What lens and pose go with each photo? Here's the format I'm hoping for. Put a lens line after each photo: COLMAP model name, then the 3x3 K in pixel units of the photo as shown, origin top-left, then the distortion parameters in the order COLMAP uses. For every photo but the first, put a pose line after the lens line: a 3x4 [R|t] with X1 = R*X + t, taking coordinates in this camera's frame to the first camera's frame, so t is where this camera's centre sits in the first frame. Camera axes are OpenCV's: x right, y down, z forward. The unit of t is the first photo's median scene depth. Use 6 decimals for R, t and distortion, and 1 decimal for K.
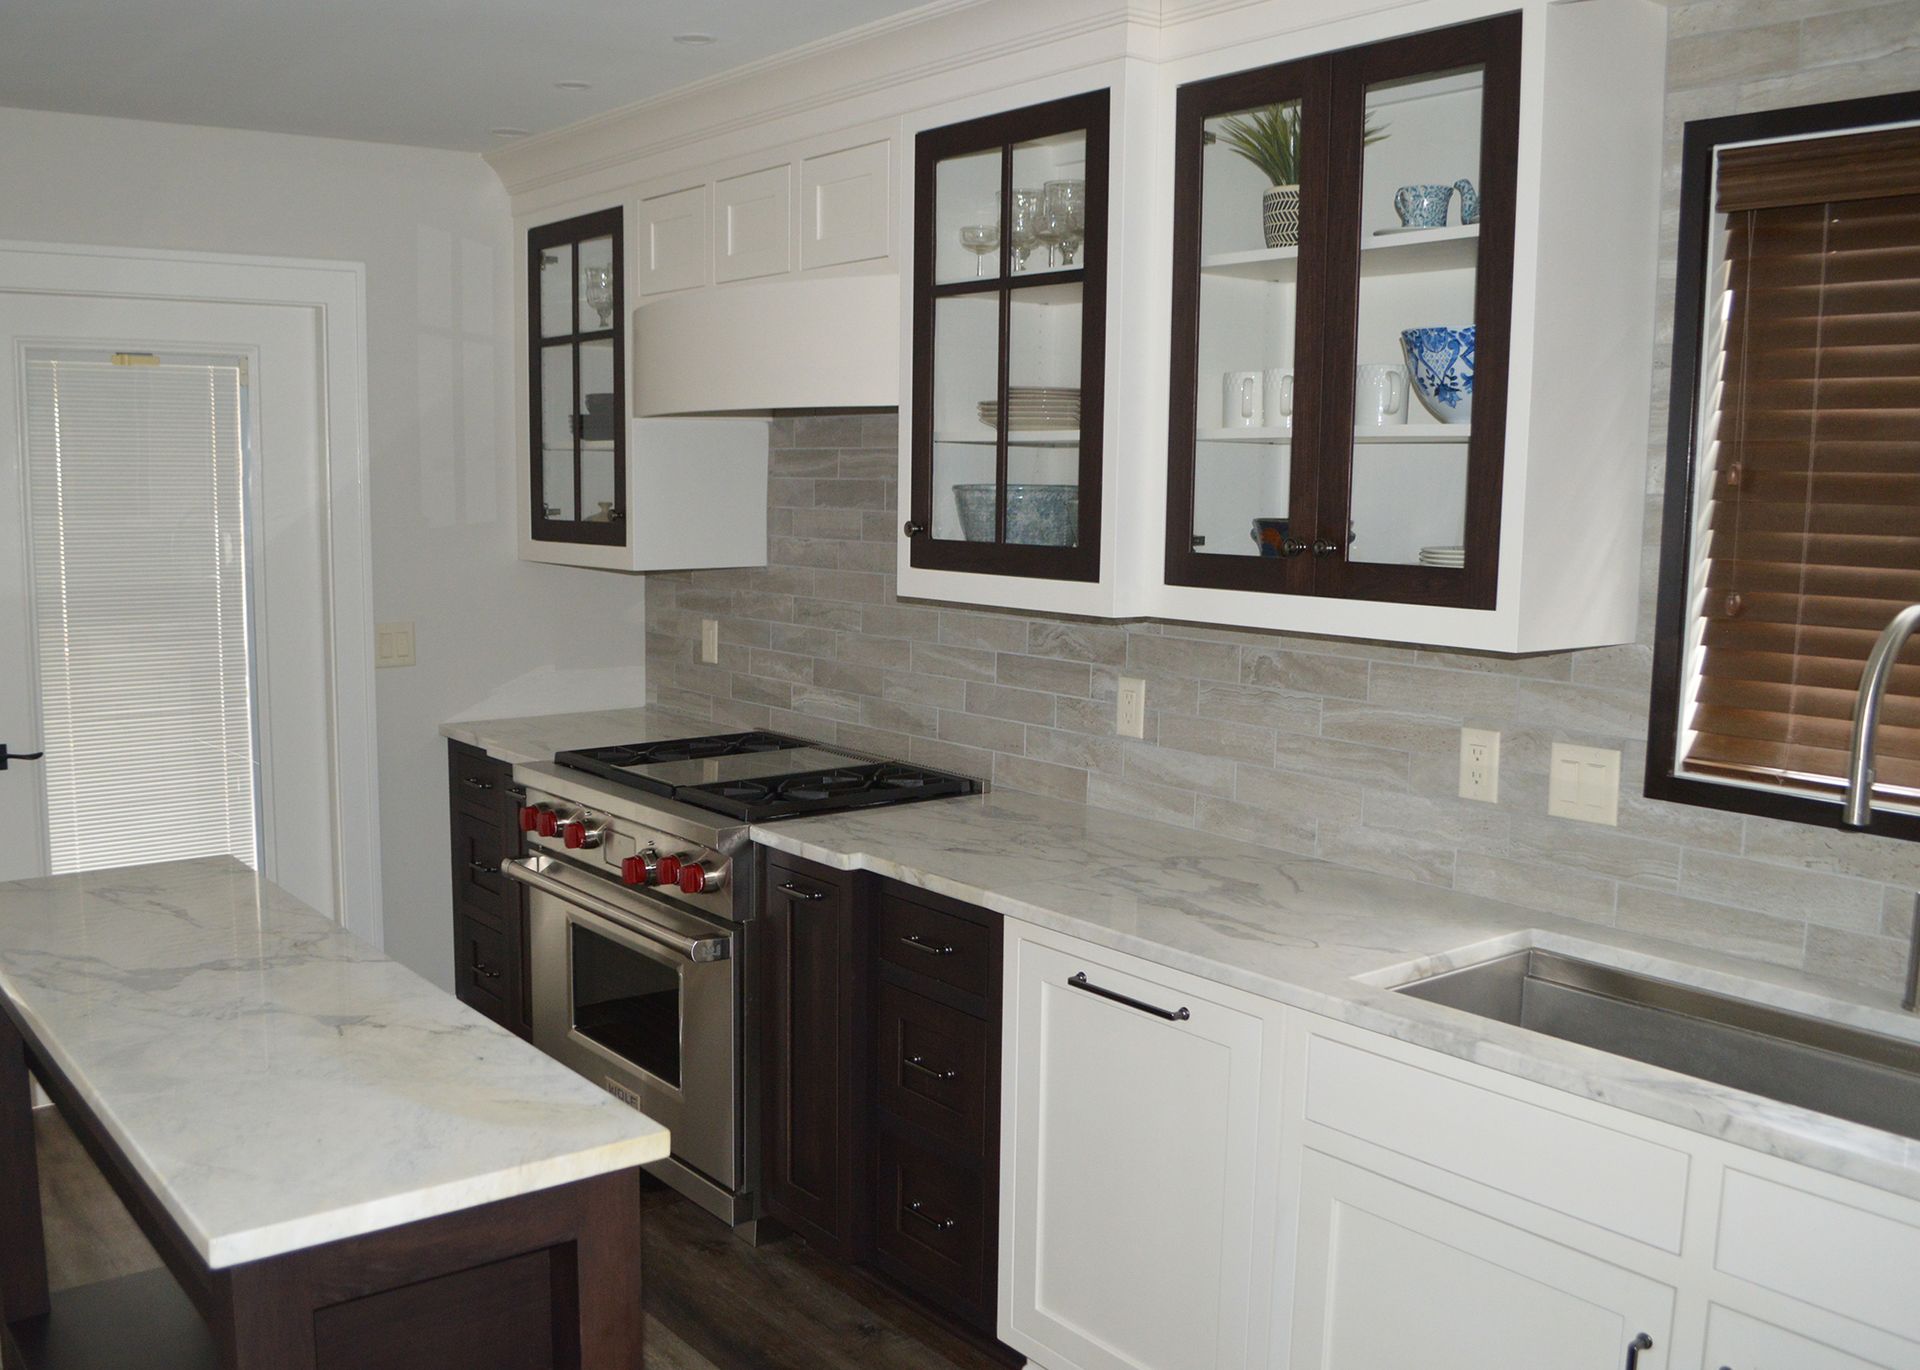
lens RADIAL K [[1742.7, 0, 844.7], [0, 1742.7, 681.6], [0, 0, 1]] dist [-0.078283, 0.000000]
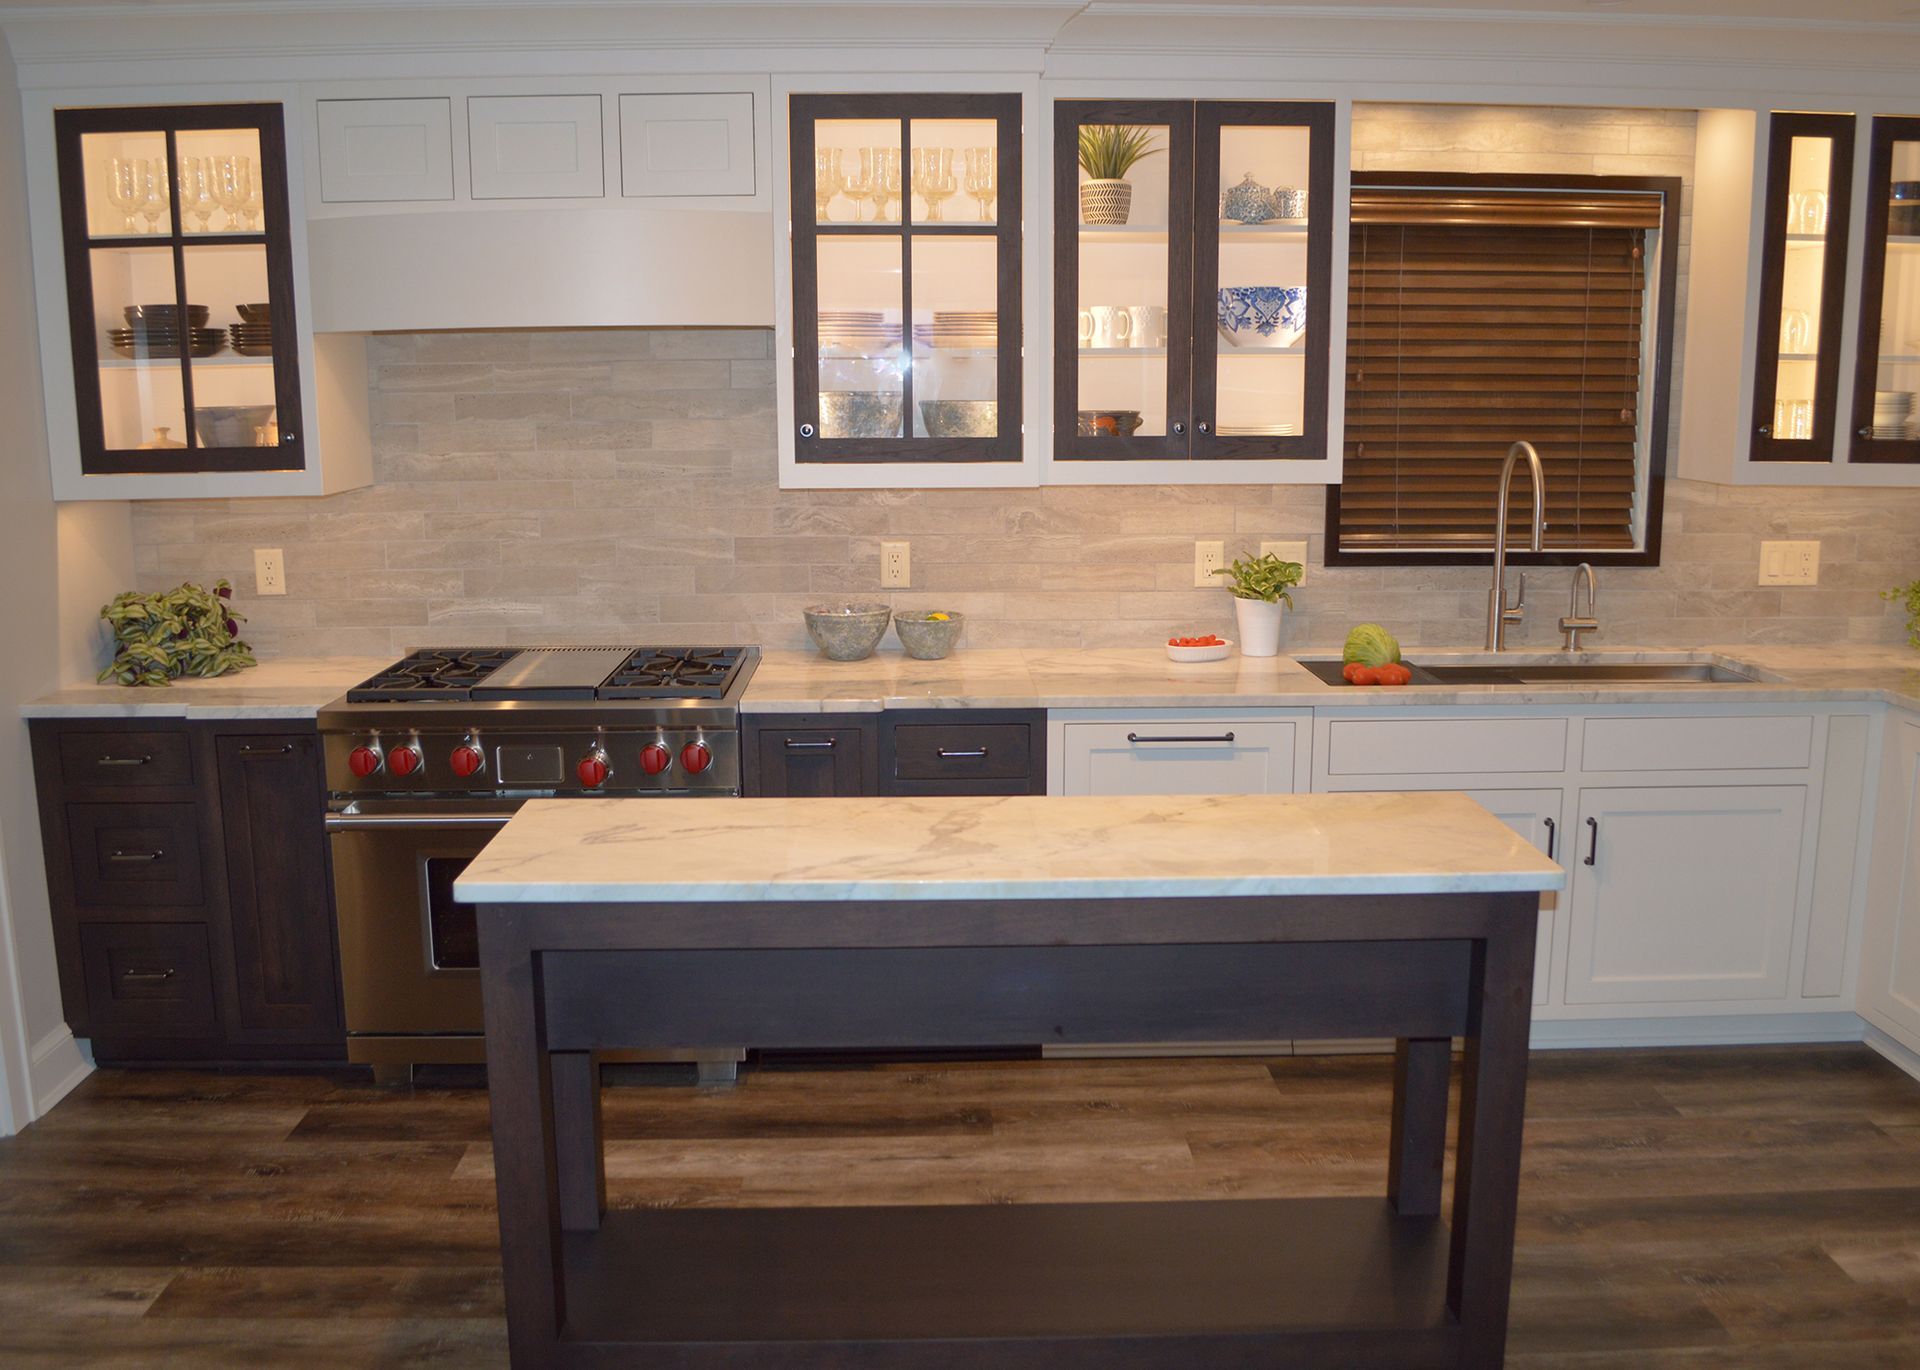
lens RADIAL K [[1742.7, 0, 957.5], [0, 1742.7, 687.8], [0, 0, 1]] dist [-0.078283, 0.000000]
pose [[0.572606, -0.157651, 0.804530, -0.940940], [0.108898, 0.987267, 0.115954, -0.043657], [-0.812566, 0.021216, 0.582483, 0.246196]]
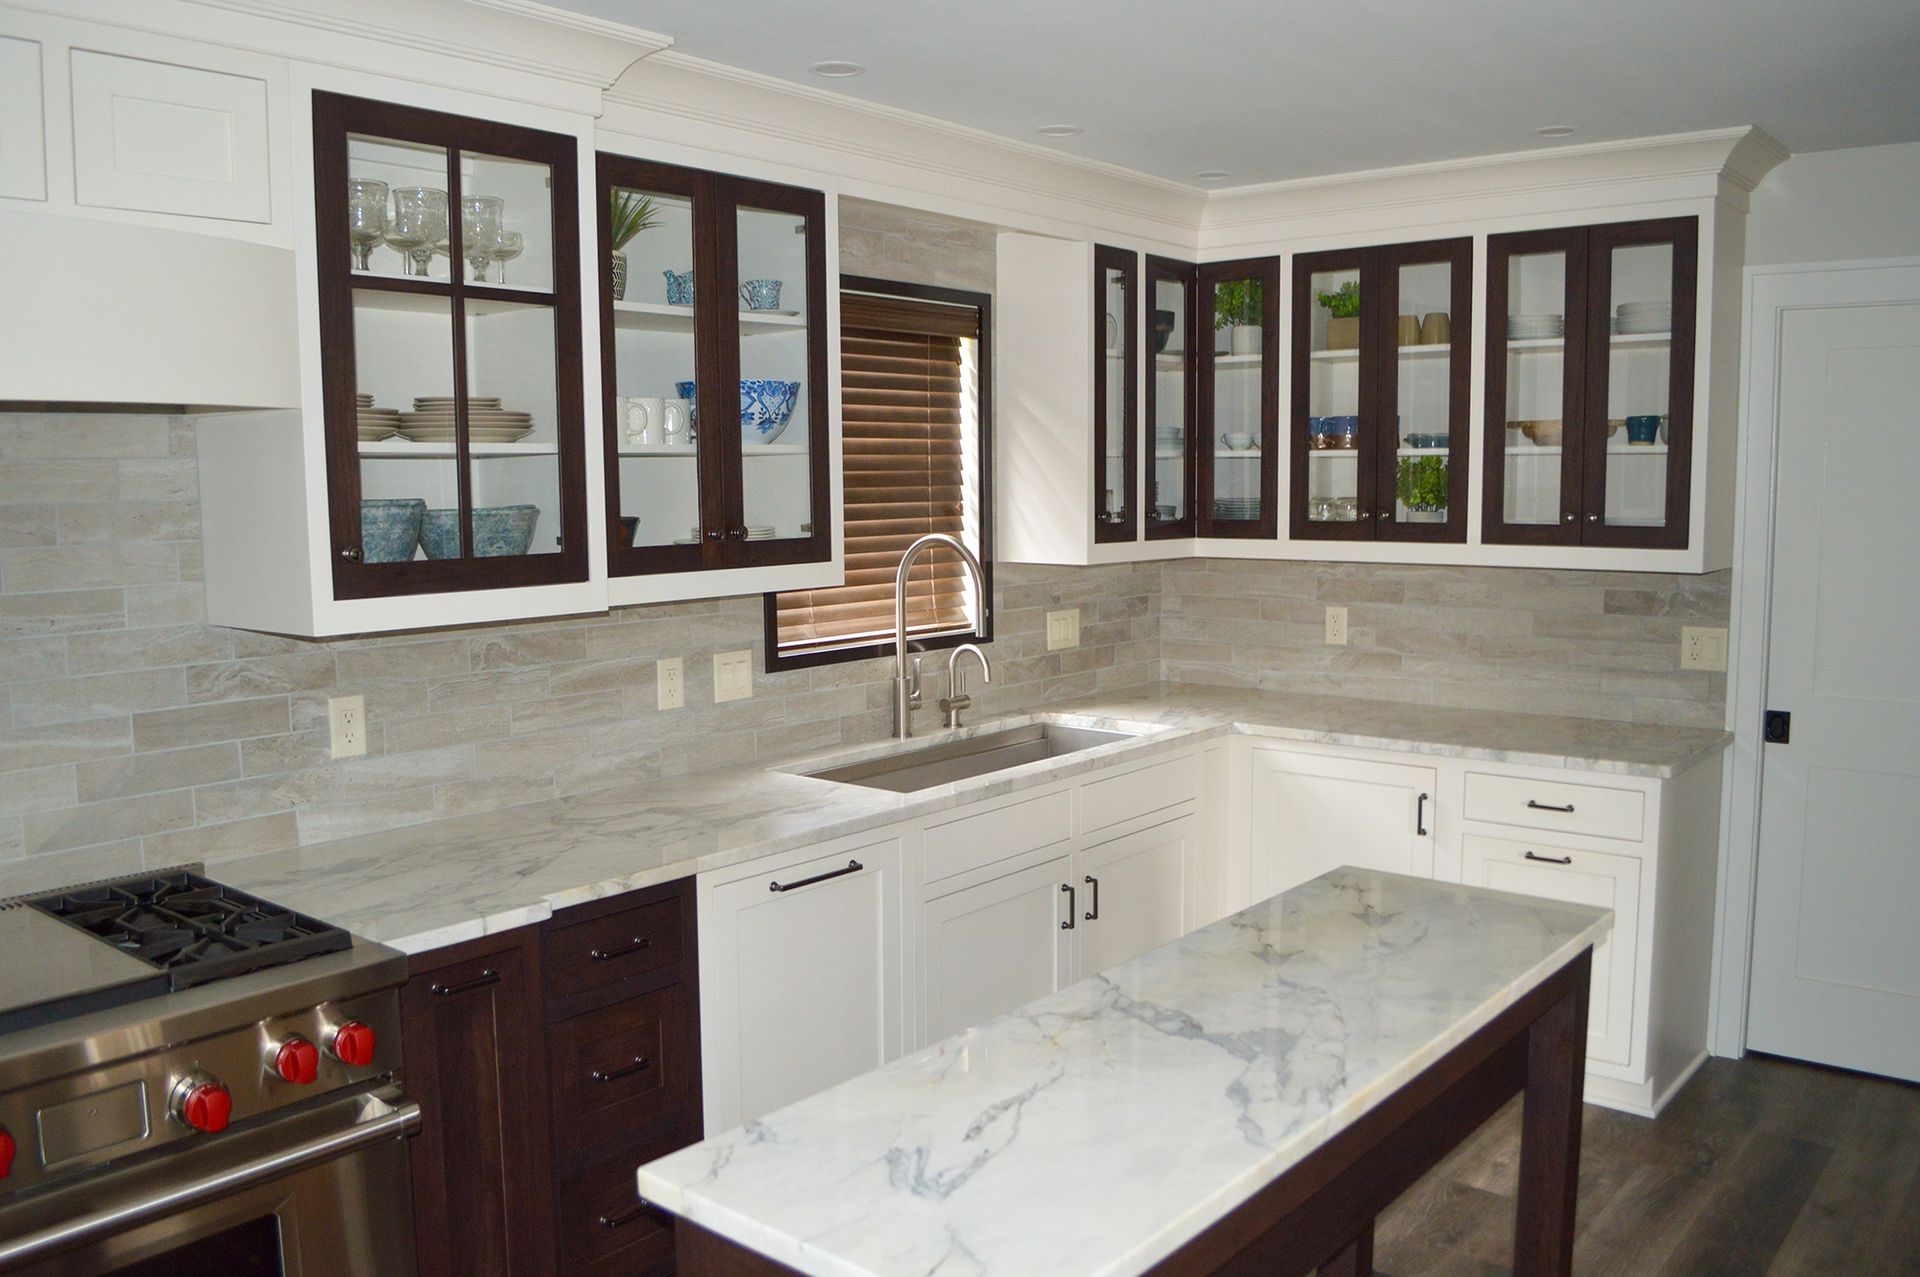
lens RADIAL K [[1558.4, 0, 965.9], [0, 1558.4, 636.4], [0, 0, 1]] dist [-0.077110, 0.008633]
pose [[-0.241050, -0.109431, 0.964324, -0.822221], [0.123714, 0.982052, 0.142367, -0.126663], [-0.962595, 0.153618, -0.223185, 0.943470]]
